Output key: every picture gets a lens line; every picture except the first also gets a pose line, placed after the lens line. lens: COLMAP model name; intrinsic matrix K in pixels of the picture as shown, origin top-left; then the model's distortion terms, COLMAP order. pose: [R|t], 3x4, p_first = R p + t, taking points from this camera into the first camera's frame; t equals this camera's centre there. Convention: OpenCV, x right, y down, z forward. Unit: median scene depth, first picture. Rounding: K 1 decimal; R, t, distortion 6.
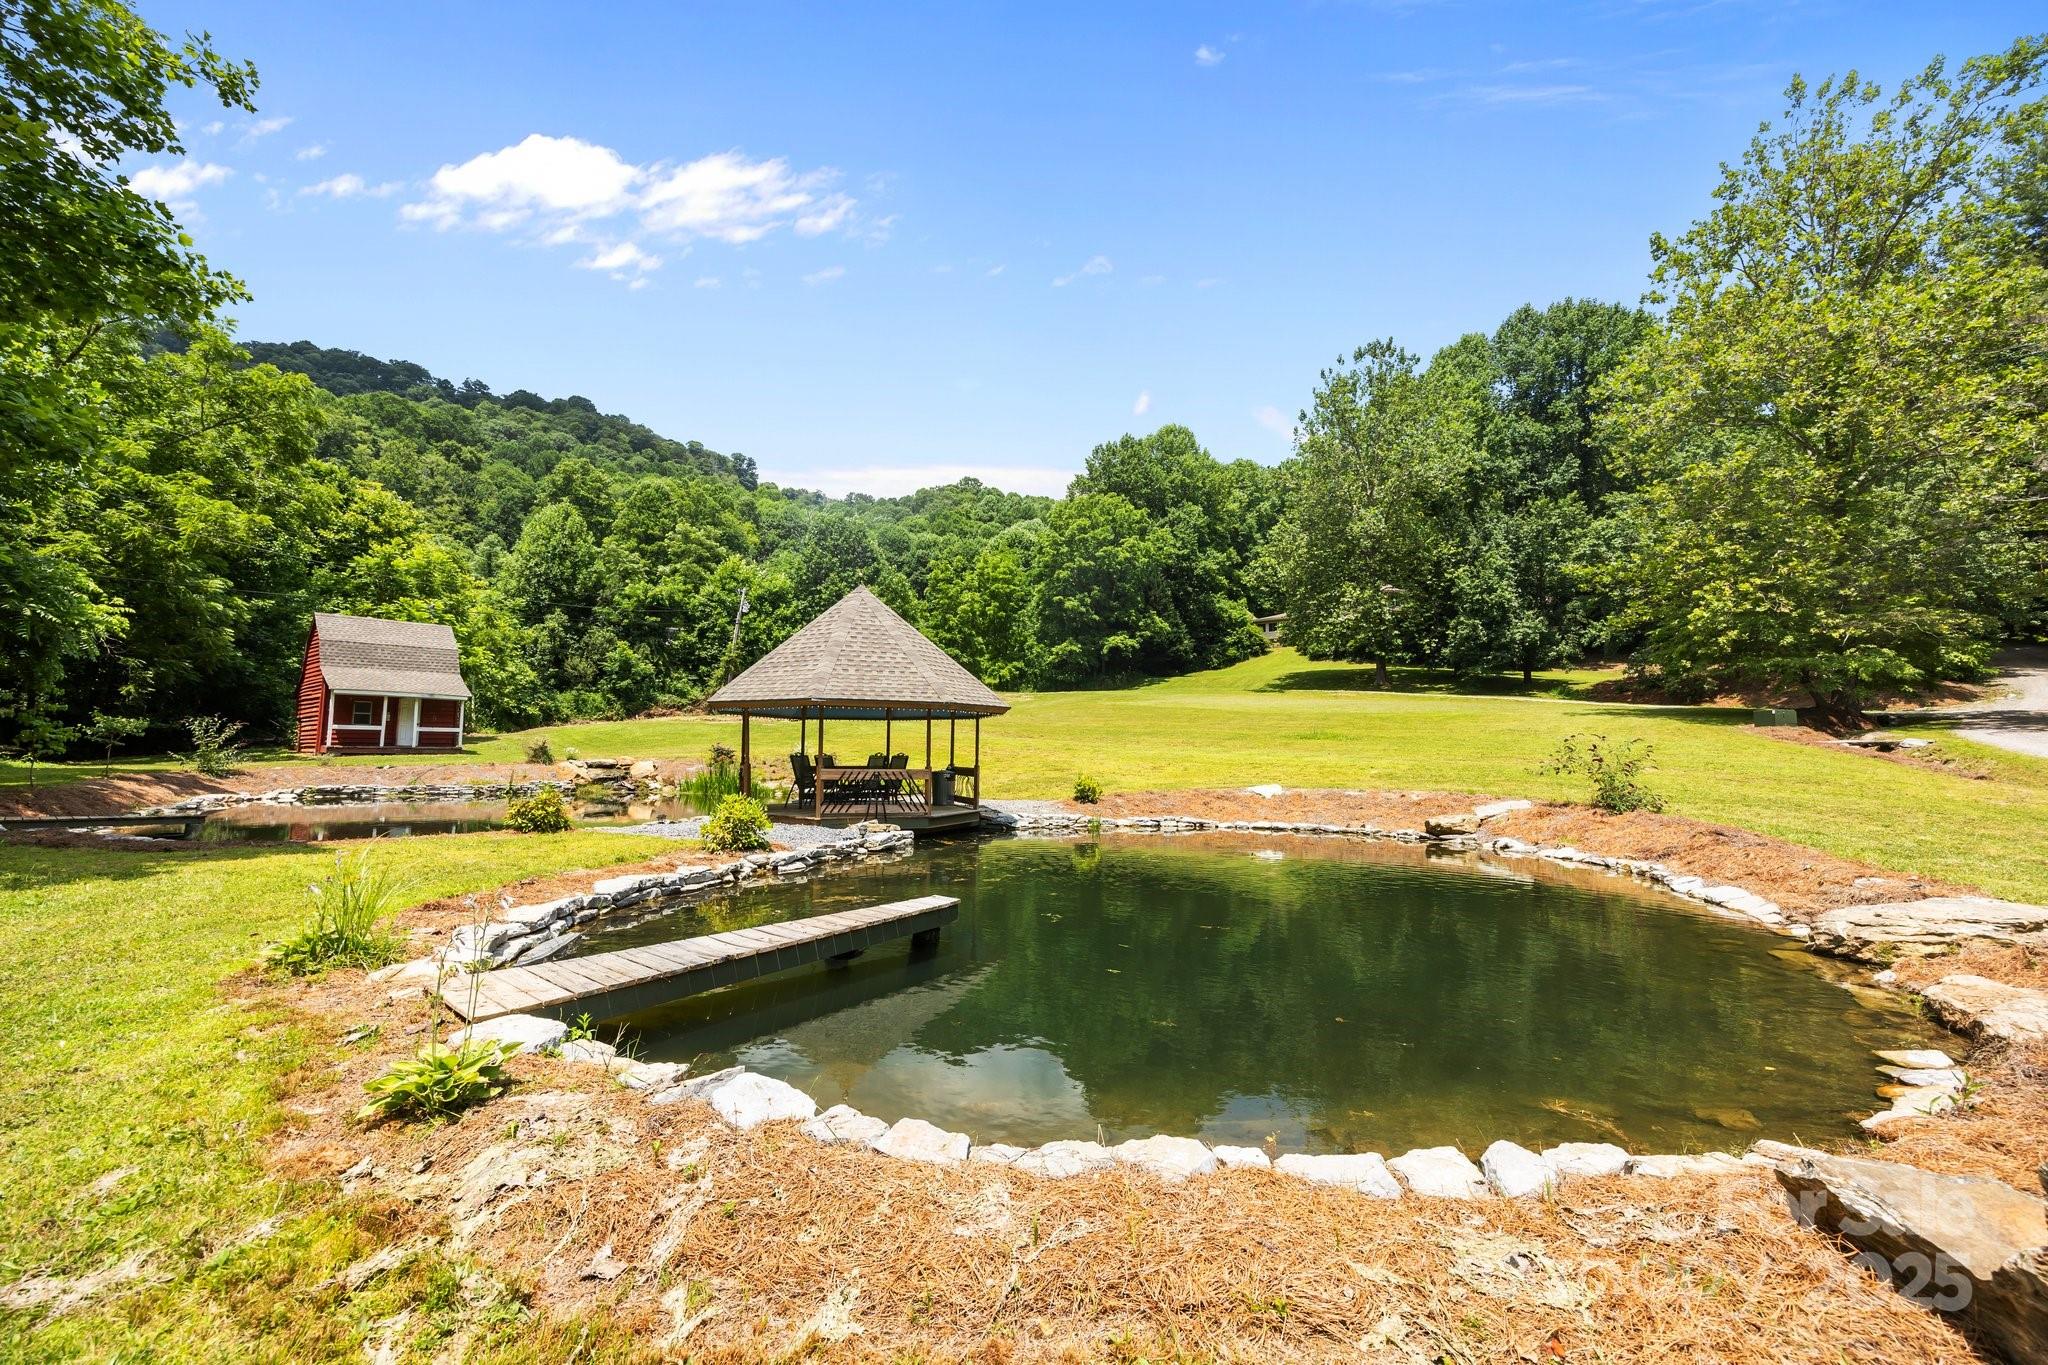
lens RADIAL K [[734.5, 0, 1024.0], [0, 734.5, 682.5], [0, 0, 1]] dist [0.012546, 0.000062]
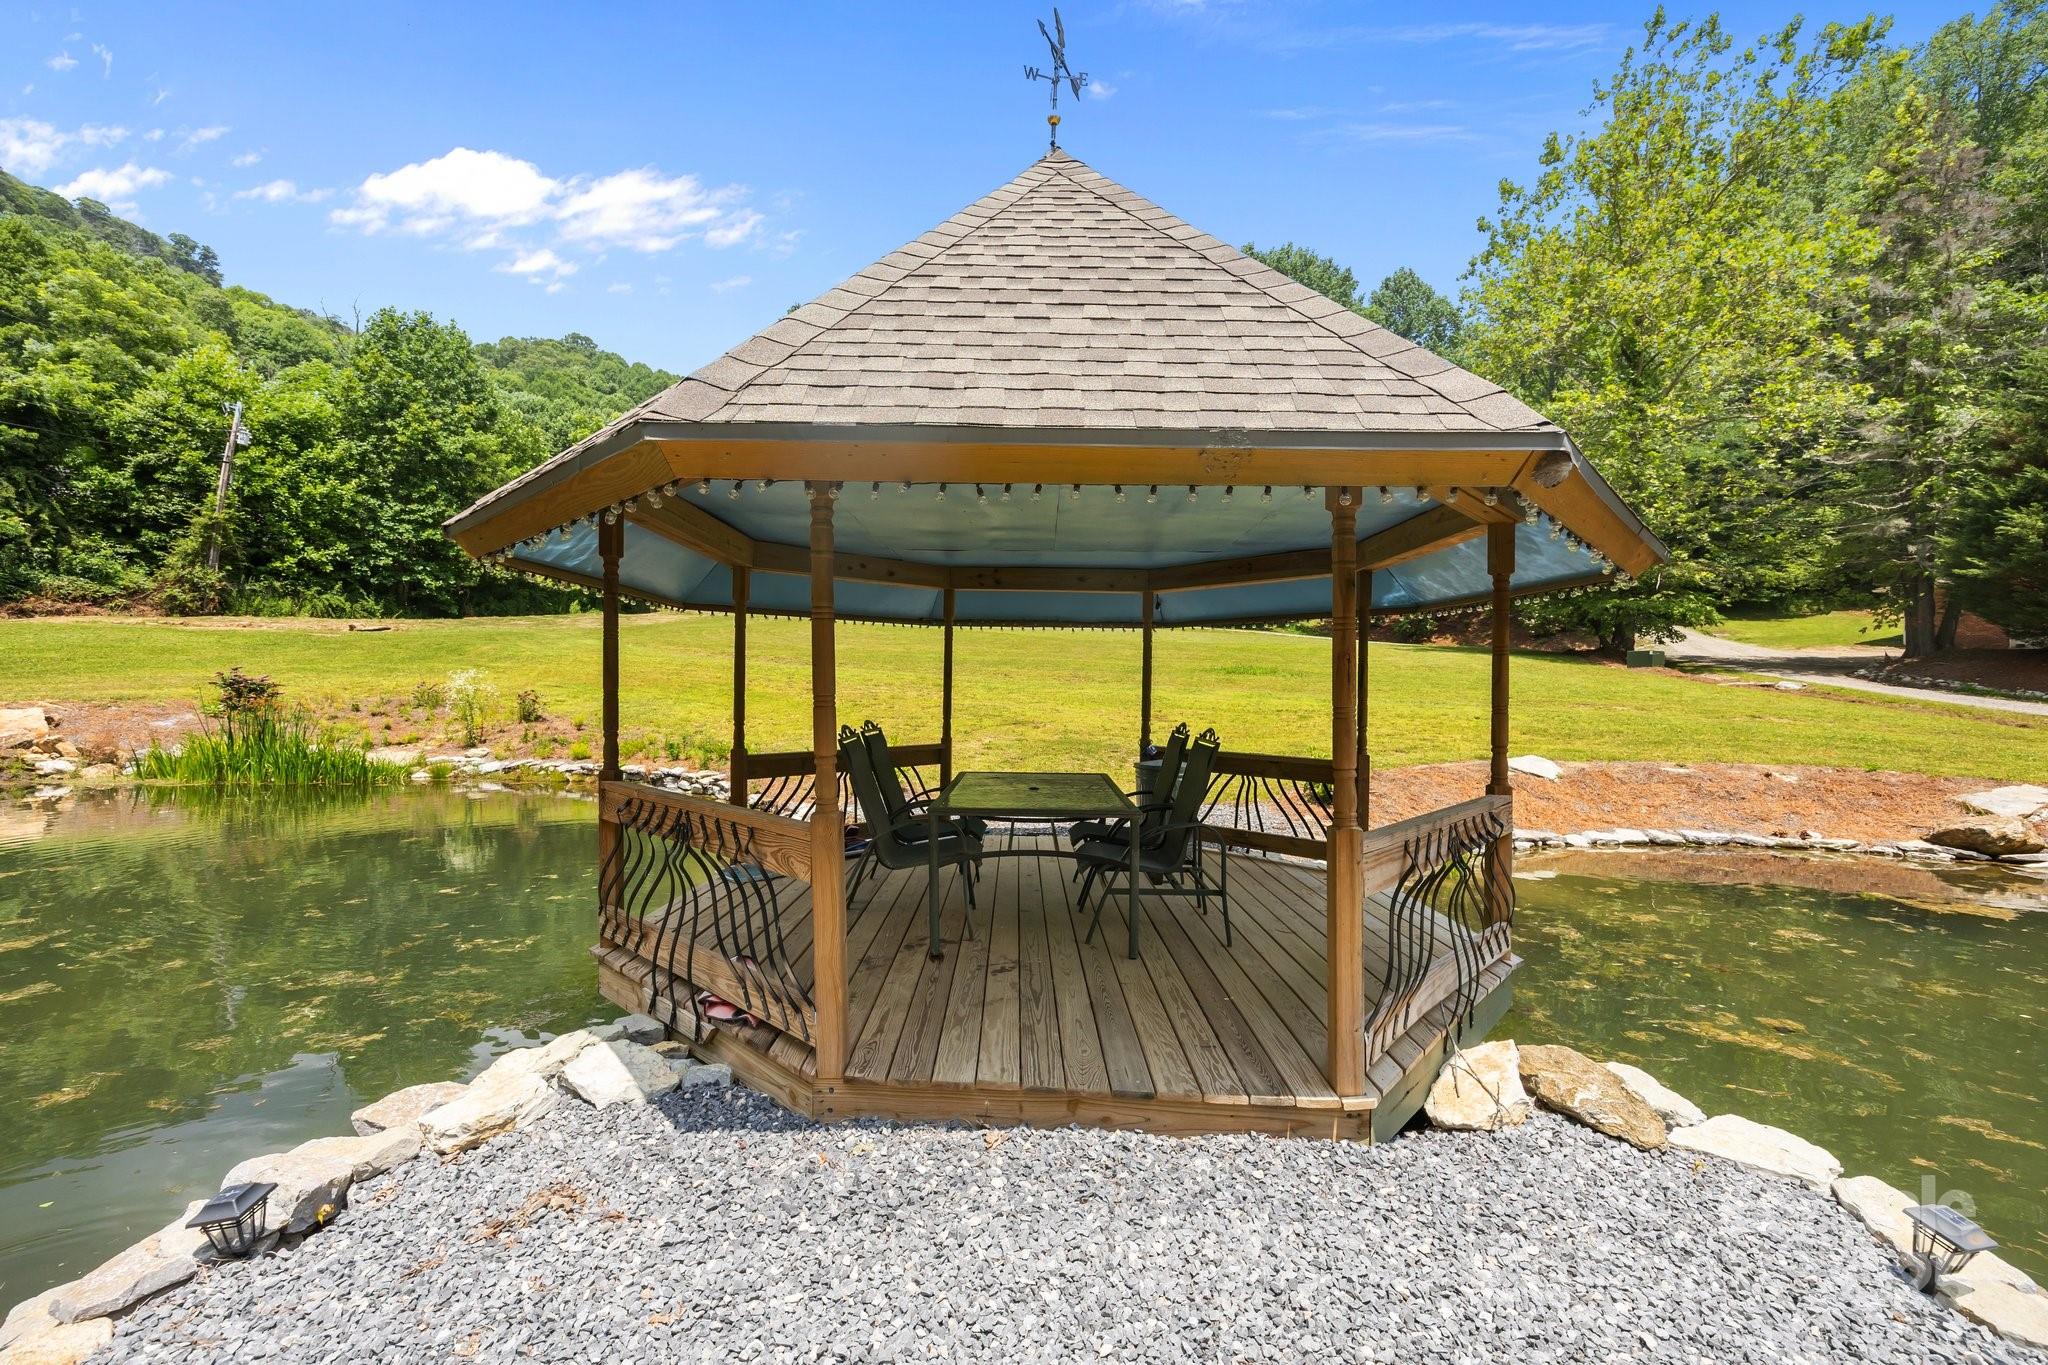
lens RADIAL K [[788.9, 0, 1024.0], [0, 788.9, 682.5], [0, 0, 1]] dist [0.001779, 0.000426]
pose [[0.907690, 0.004588, 0.419617, -0.073582], [-0.045750, 0.995062, 0.088084, 0.009879], [-0.417141, -0.099150, 0.903417, 0.142321]]
